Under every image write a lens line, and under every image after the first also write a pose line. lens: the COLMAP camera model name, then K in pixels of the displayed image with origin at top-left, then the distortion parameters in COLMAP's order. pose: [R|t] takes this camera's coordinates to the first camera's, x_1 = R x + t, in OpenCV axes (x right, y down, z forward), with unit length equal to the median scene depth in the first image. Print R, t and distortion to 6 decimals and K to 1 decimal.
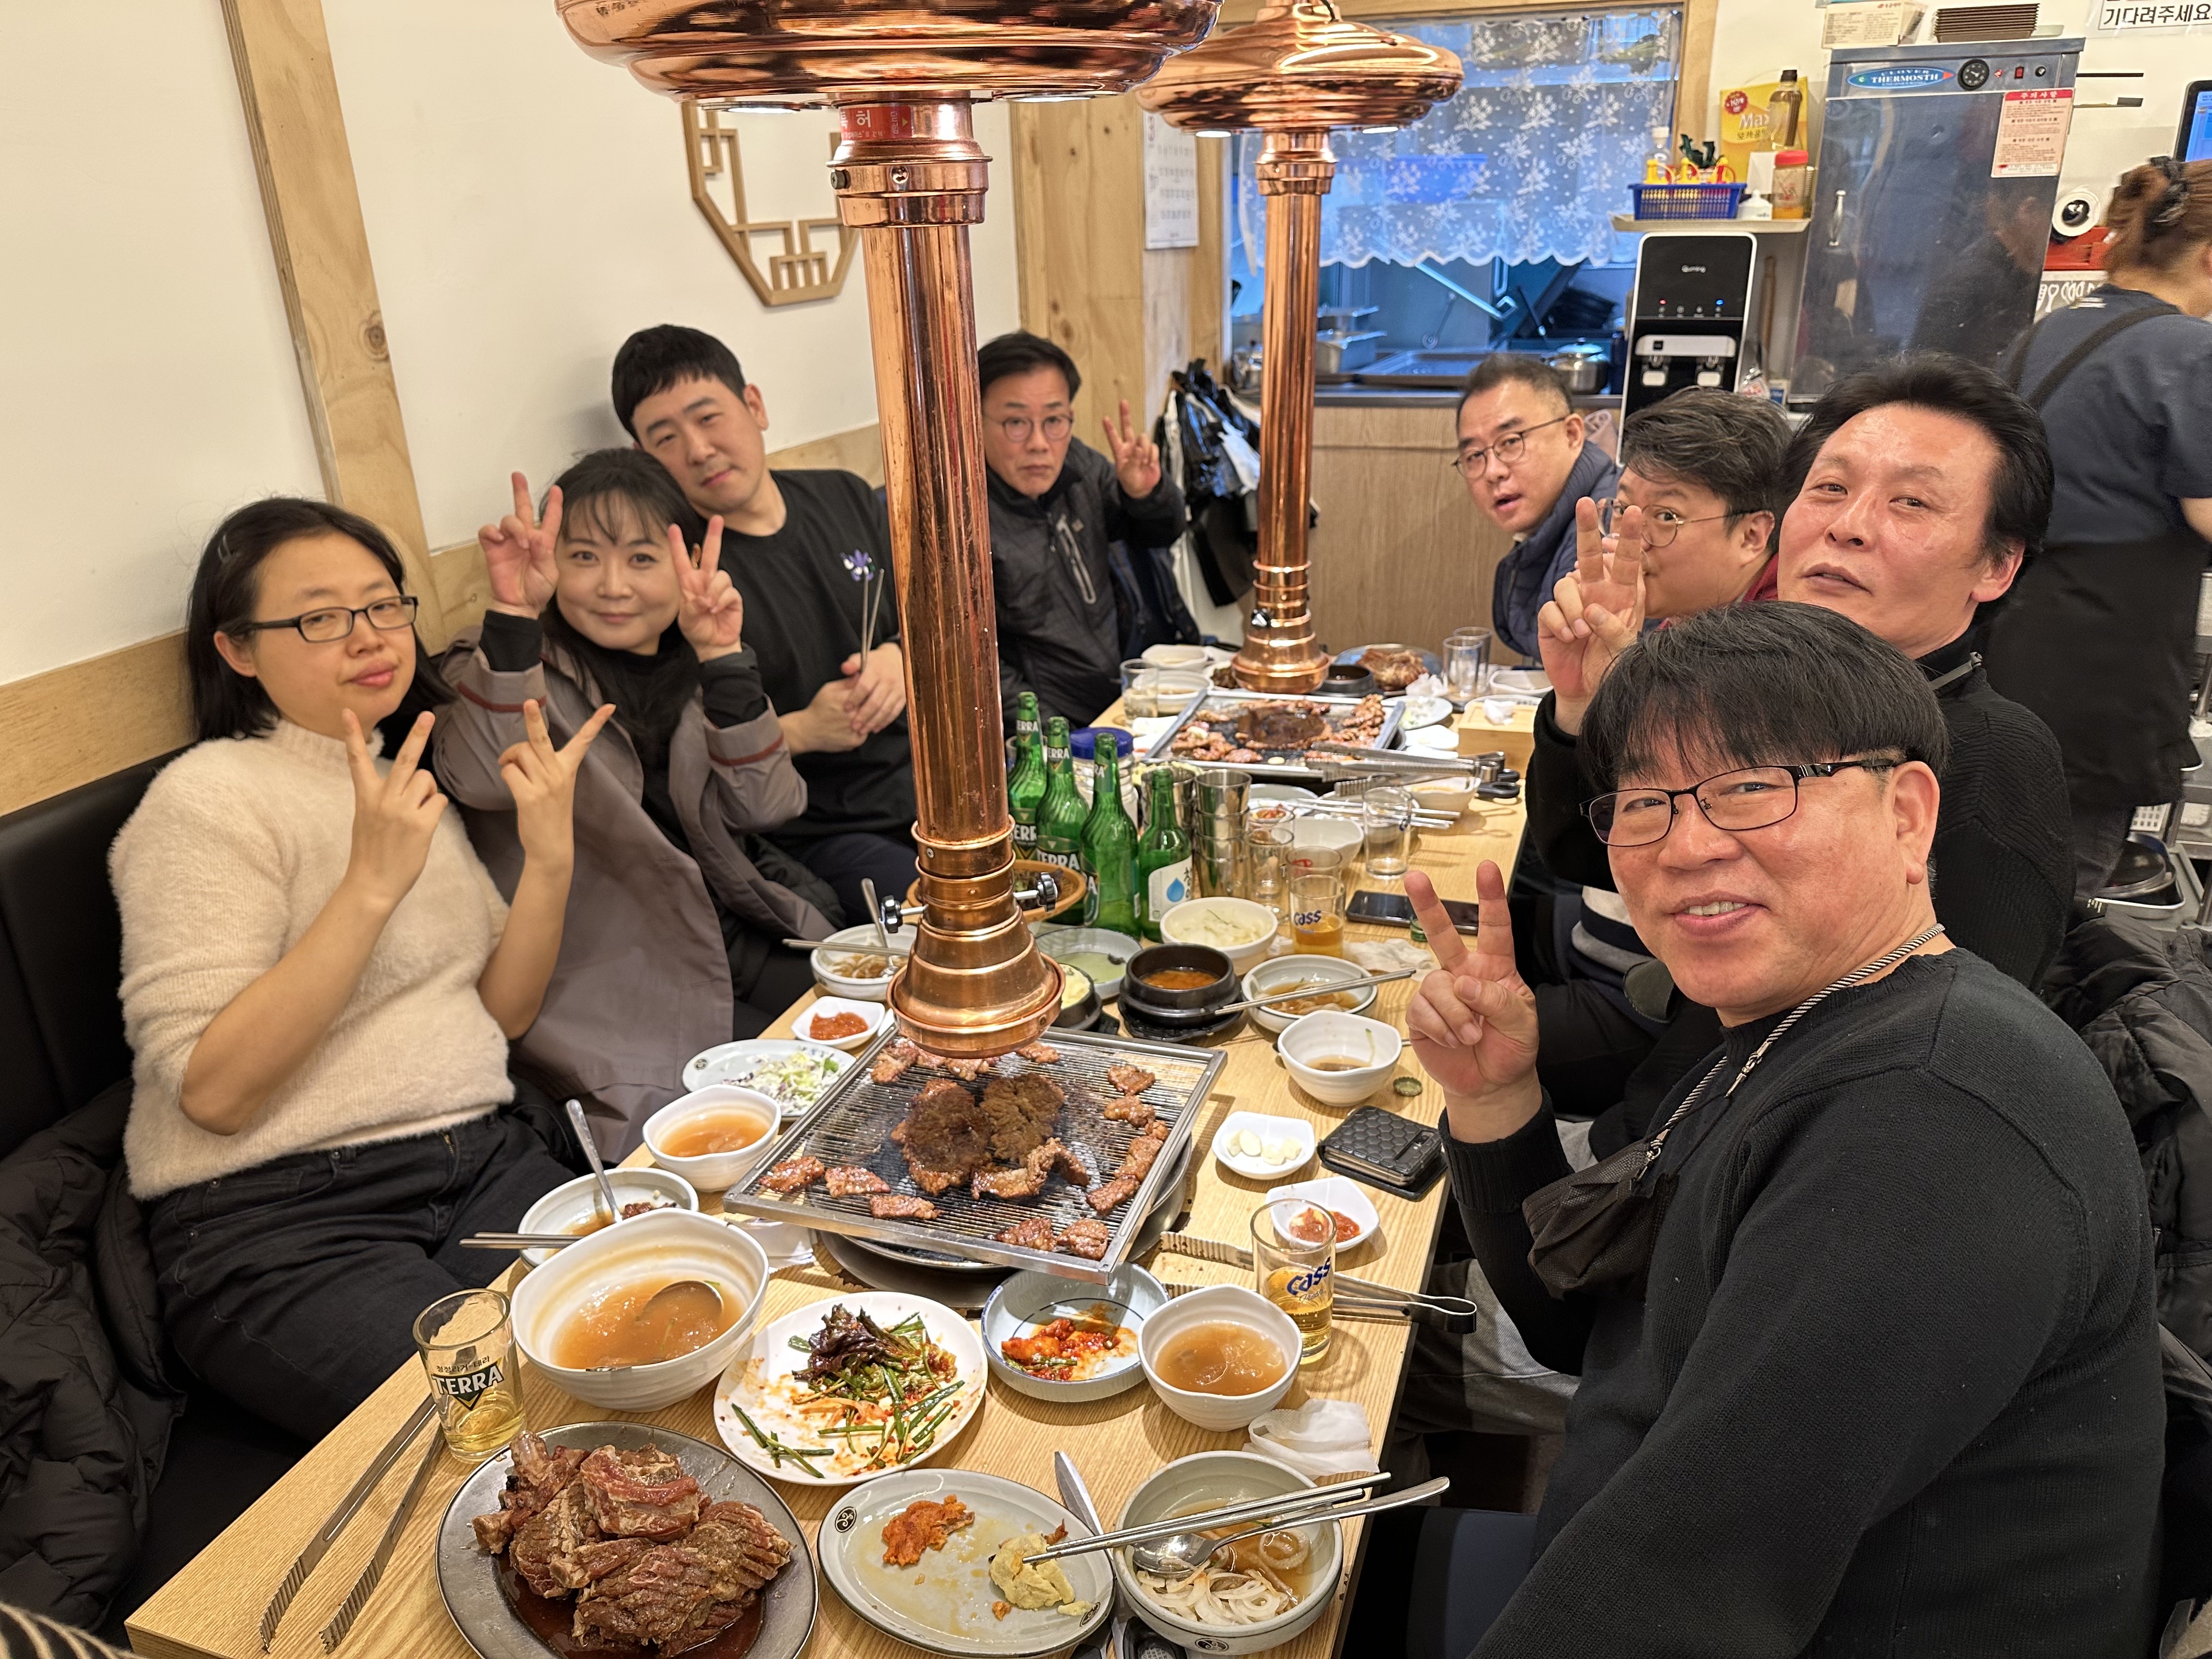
lens RADIAL K [[1571.6, 0, 1107.0], [0, 1571.6, 819.2], [0, 0, 1]] dist [0.042423, -0.065943]
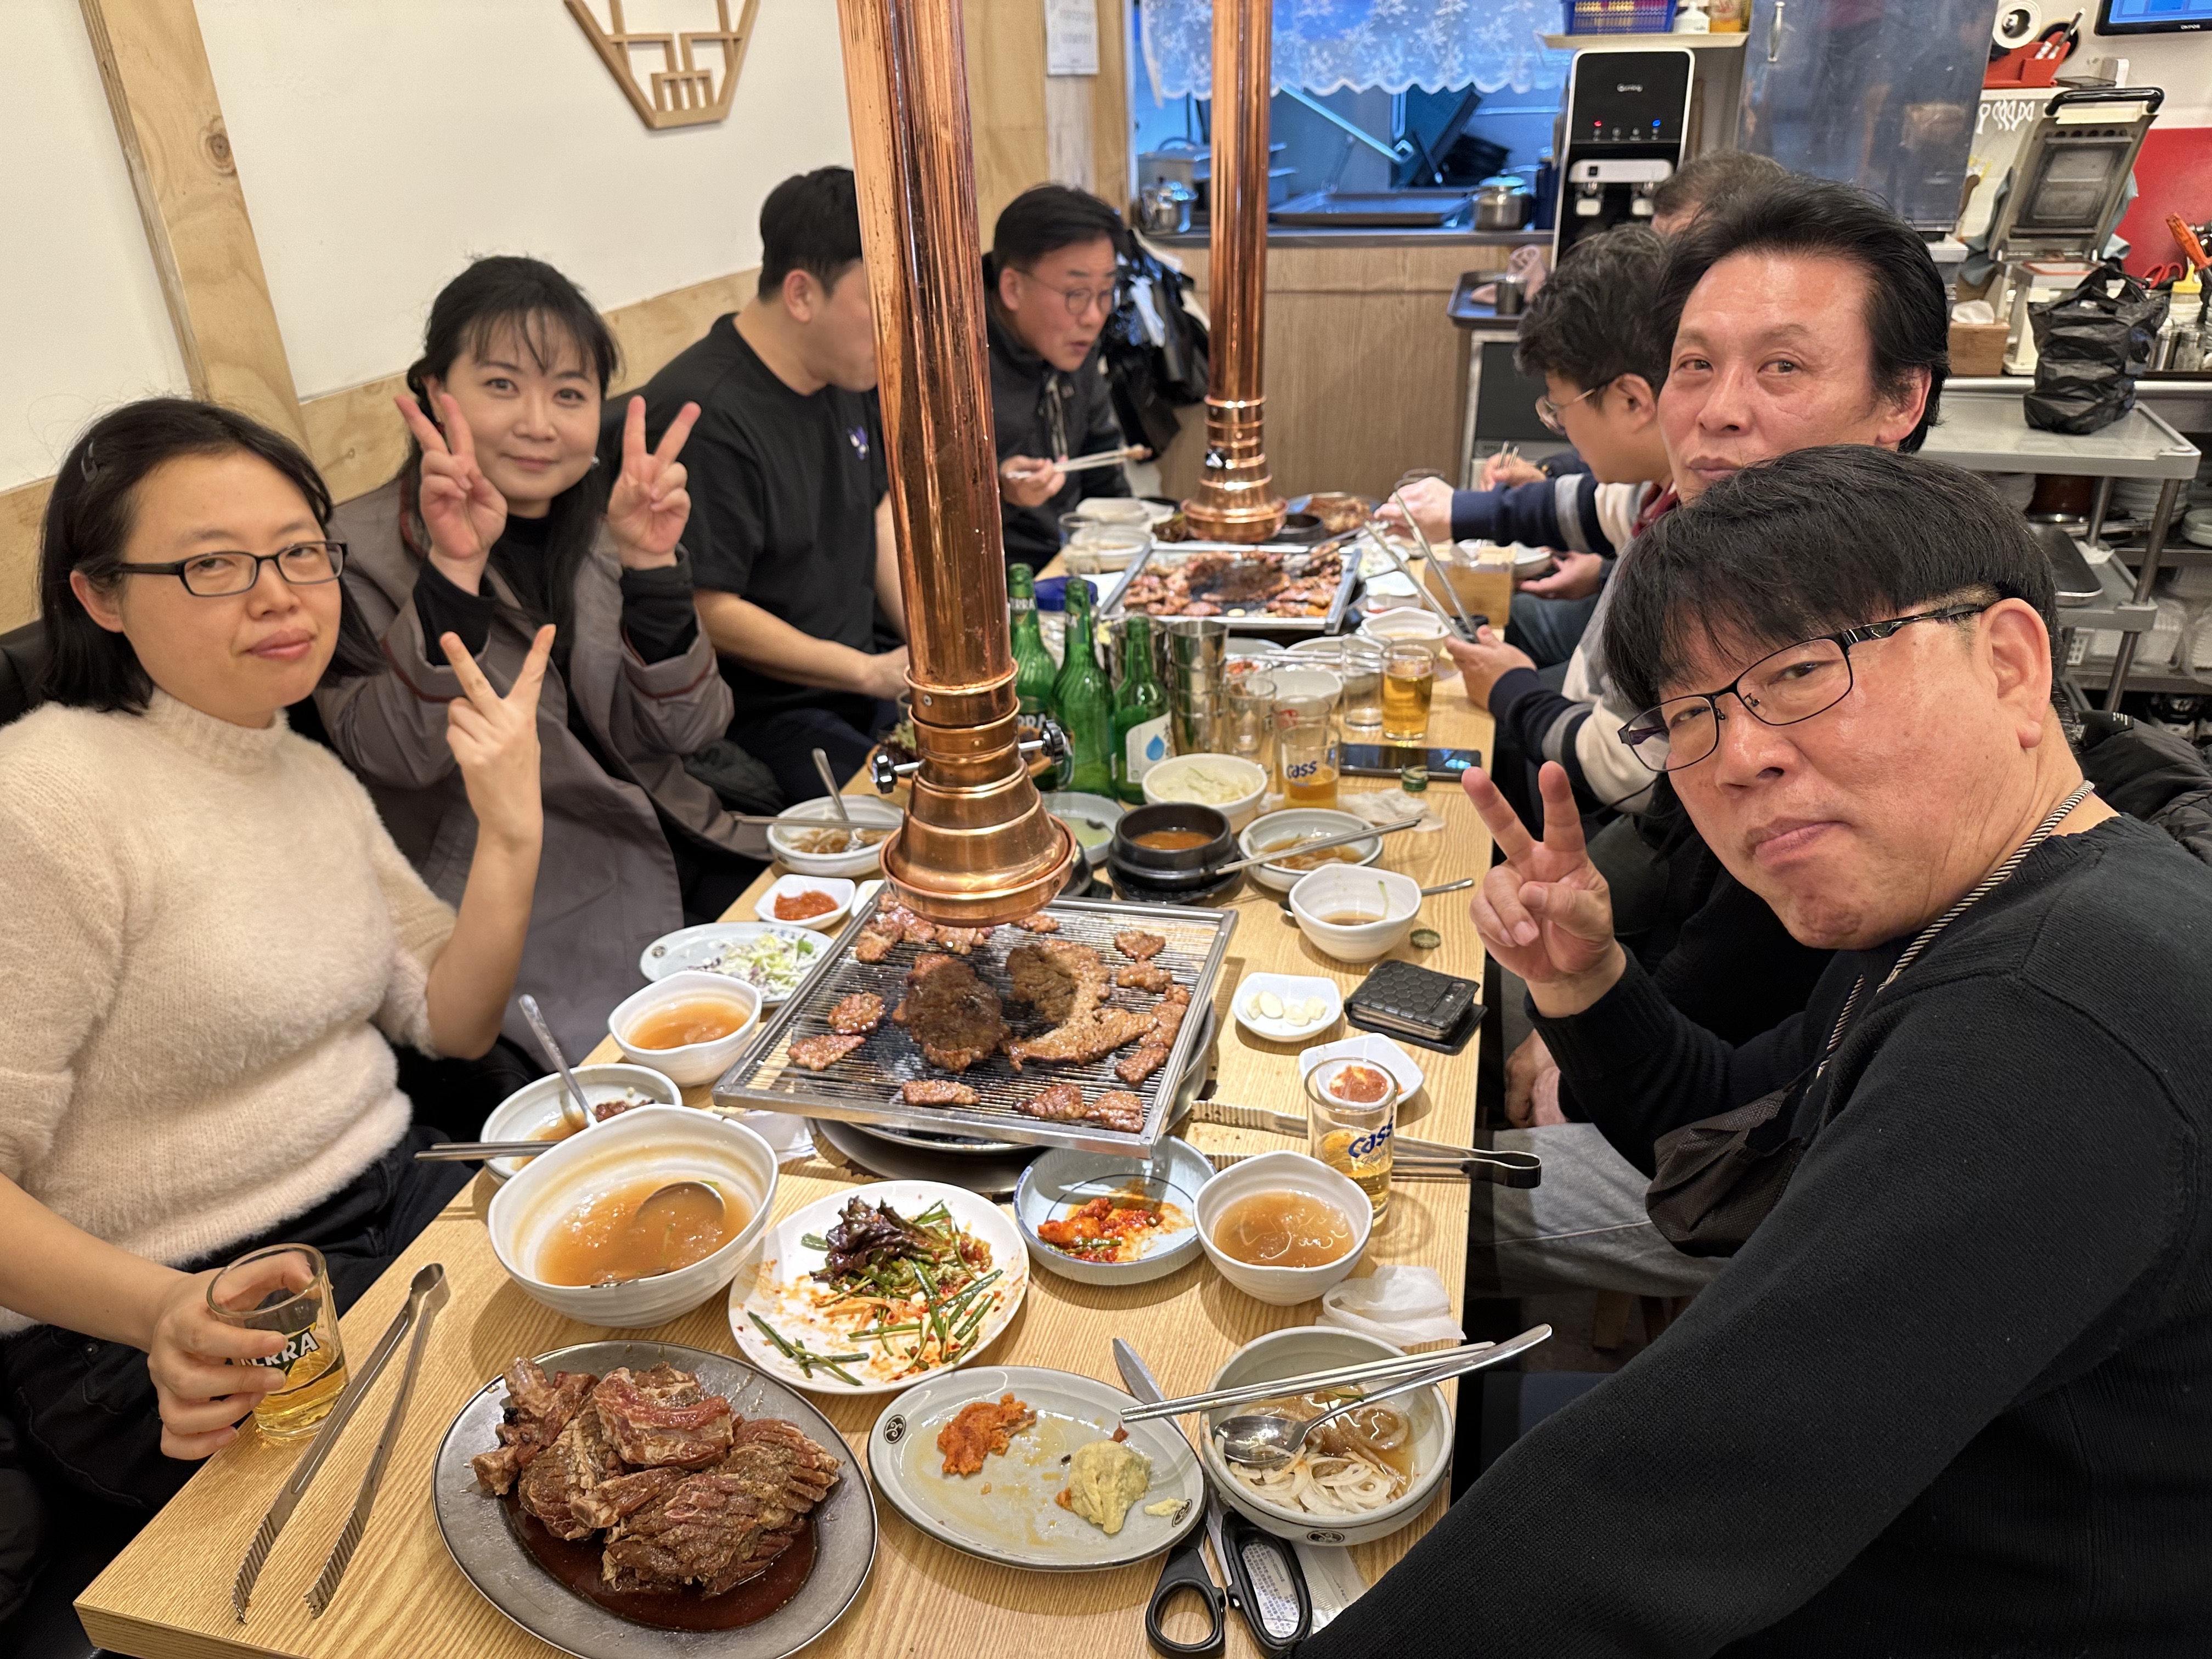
lens RADIAL K [[1566.2, 0, 1108.1], [0, 1566.2, 838.8], [0, 0, 1]] dist [0.049398, -0.071943]
pose [[0.996425, -0.043081, 0.072678, -0.052913], [0.036898, 0.995752, 0.084361, 0.019224], [-0.076003, -0.081378, 0.993781, 0.067713]]
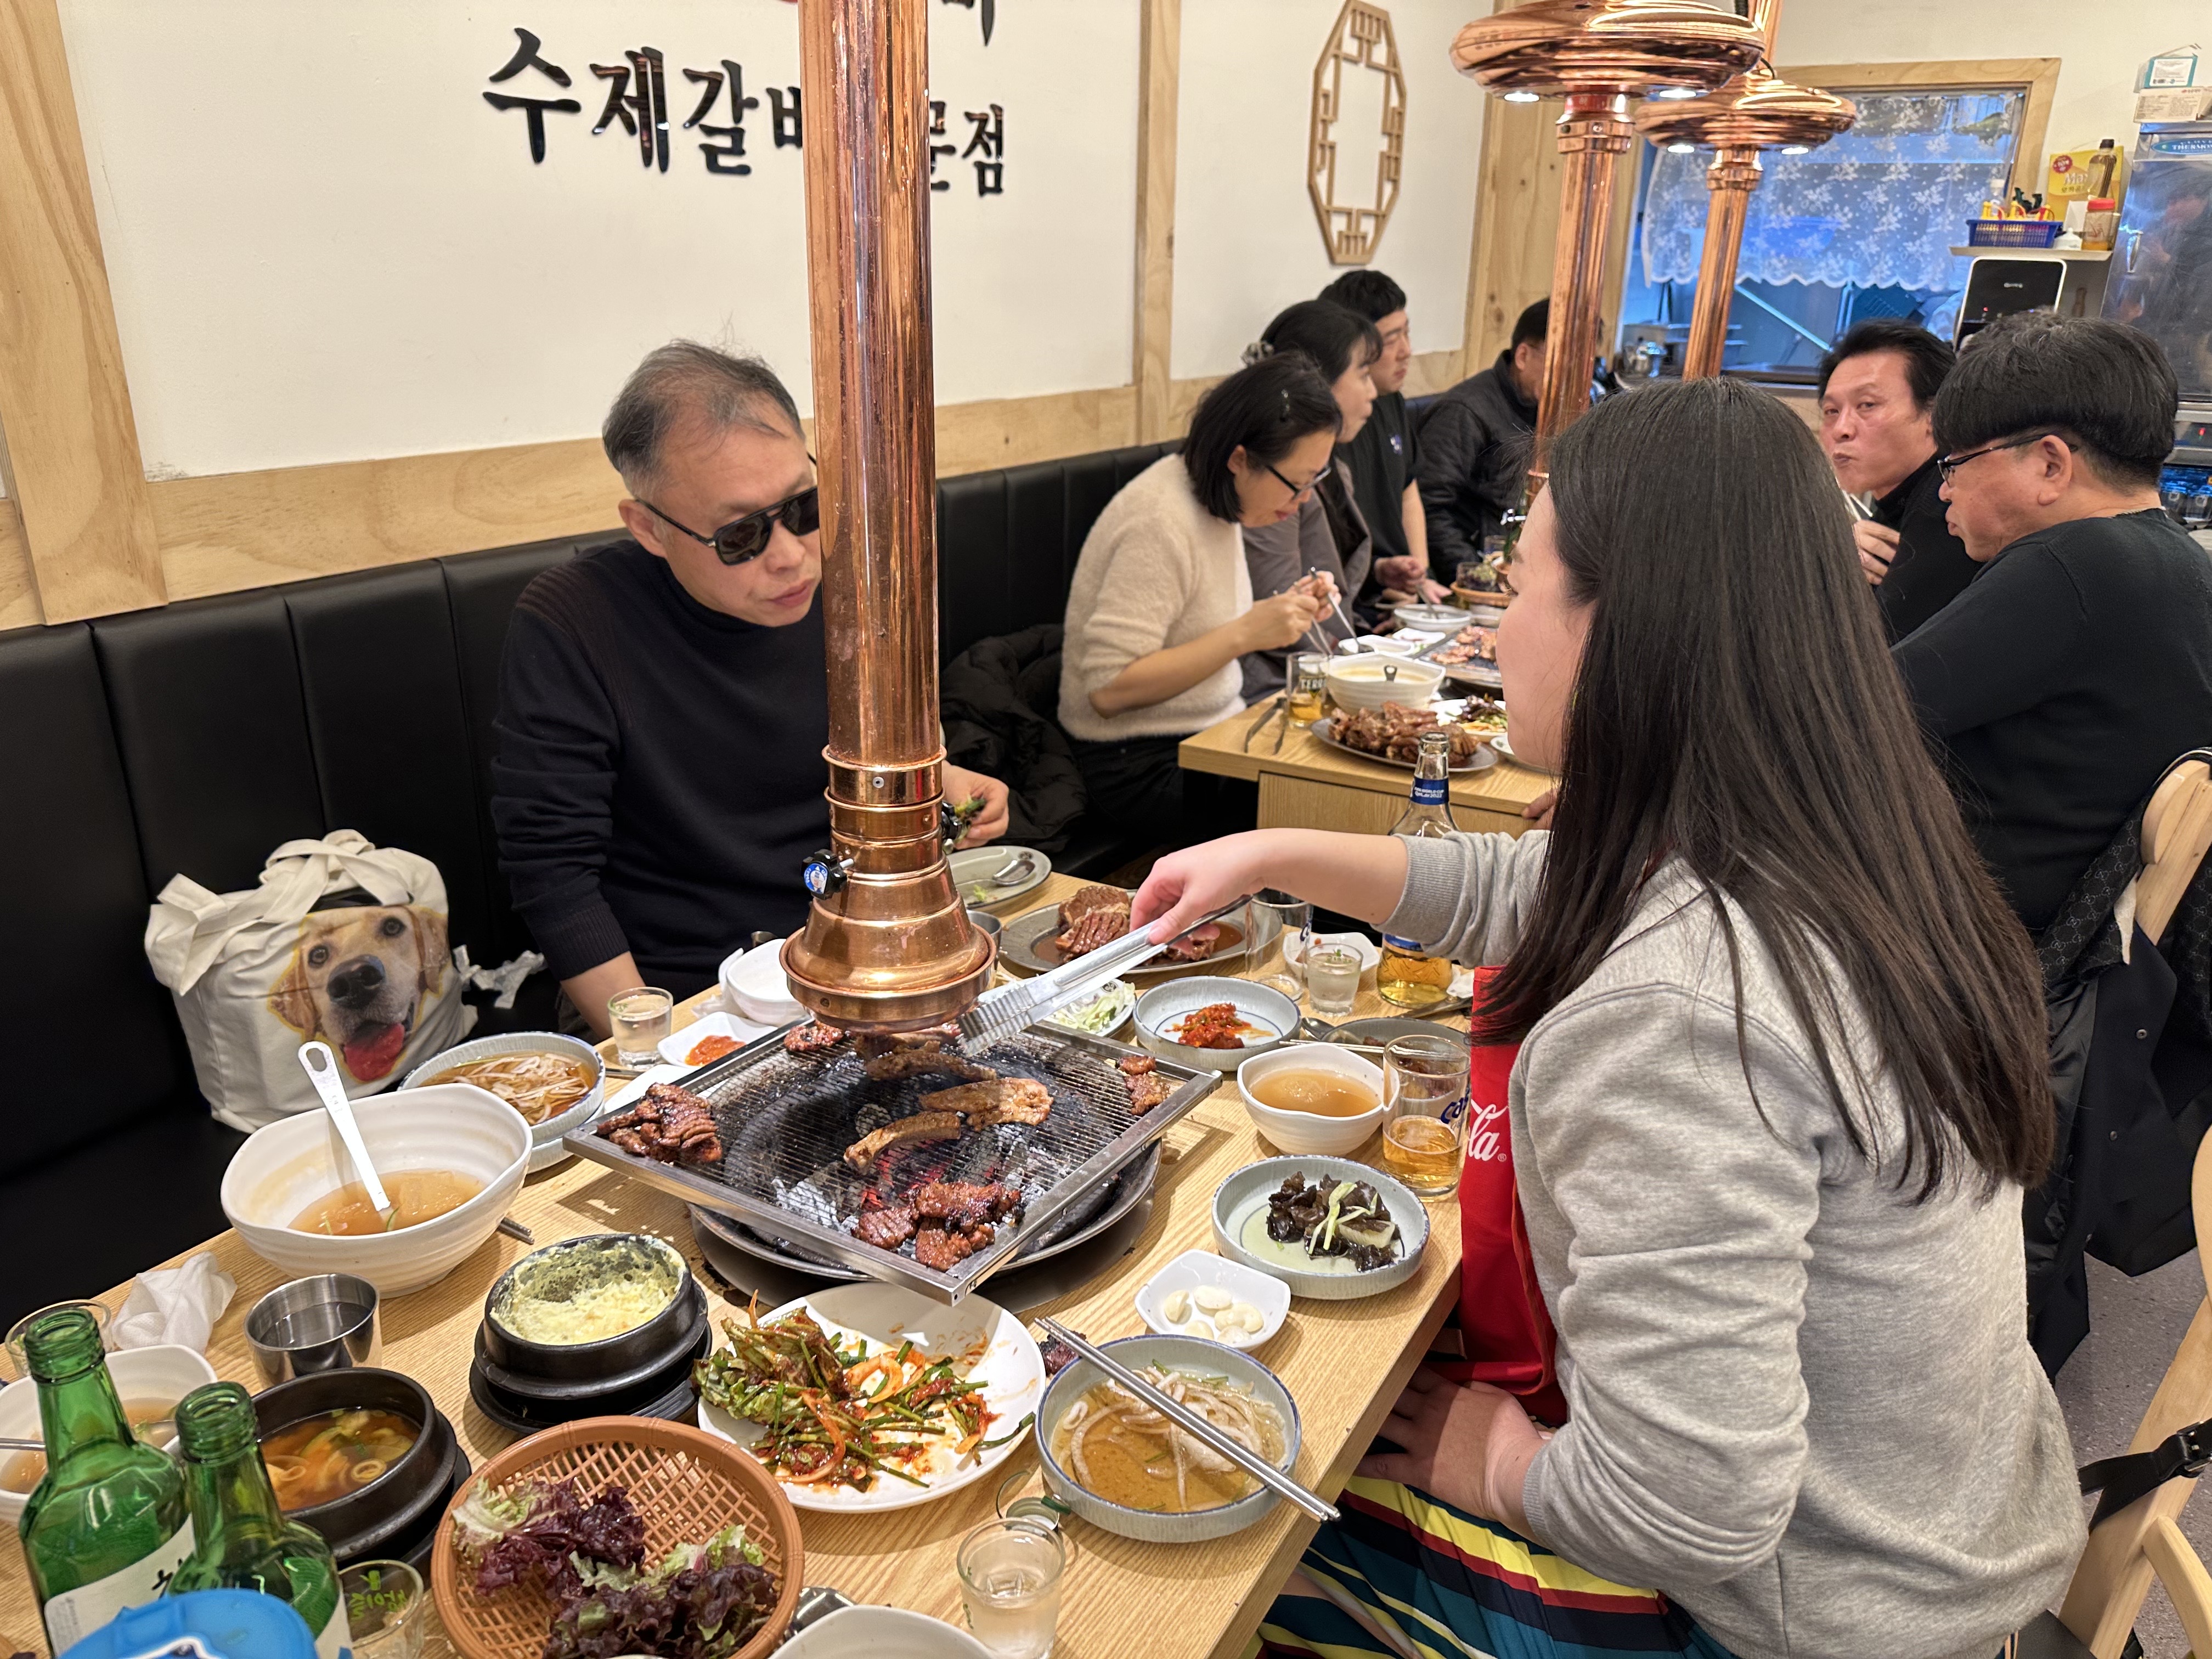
lens RADIAL K [[1570.3, 0, 1080.8], [0, 1570.3, 844.1], [0, 0, 1]] dist [0.008642, -0.018616]
pose [[0.979628, 0.110378, -0.167766, -0.197446], [-0.115119, 0.993174, -0.018773, 0.382075], [0.164548, 0.037704, 0.985648, -0.662548]]
